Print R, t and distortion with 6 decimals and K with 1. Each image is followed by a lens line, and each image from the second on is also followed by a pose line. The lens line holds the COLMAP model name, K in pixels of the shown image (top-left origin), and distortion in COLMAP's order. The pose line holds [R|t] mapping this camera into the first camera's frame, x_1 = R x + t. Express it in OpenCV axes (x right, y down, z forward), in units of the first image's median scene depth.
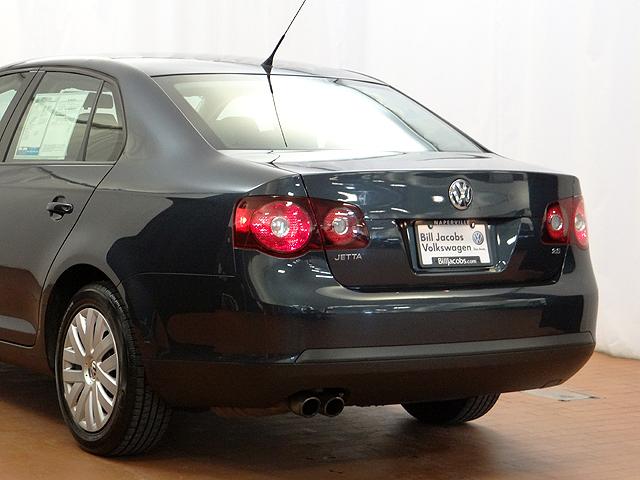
lens RADIAL K [[1606.2, 0, 320.1], [0, 1606.2, 239.6], [0, 0, 1]] dist [-0.565609, 0.000000]
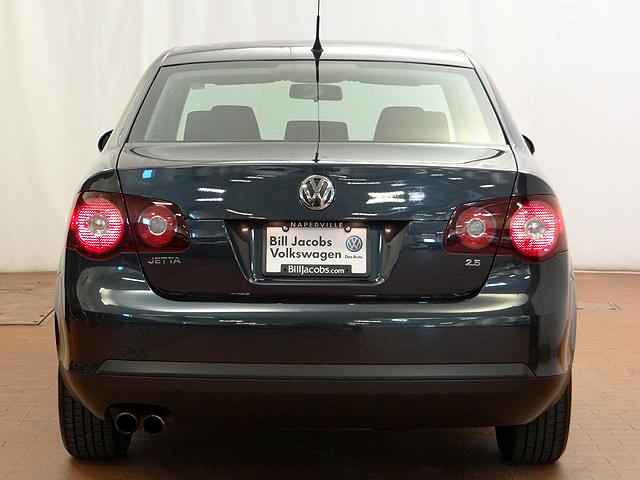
lens RADIAL K [[1606.2, 0, 320.0], [0, 1606.2, 240.4], [0, 0, 1]] dist [-0.565609, 0.000000]
pose [[0.911632, 0.028274, -0.410033, 0.441538], [-0.027939, 0.999586, 0.006809, -0.008321], [0.410056, 0.005249, 0.912045, 0.211889]]
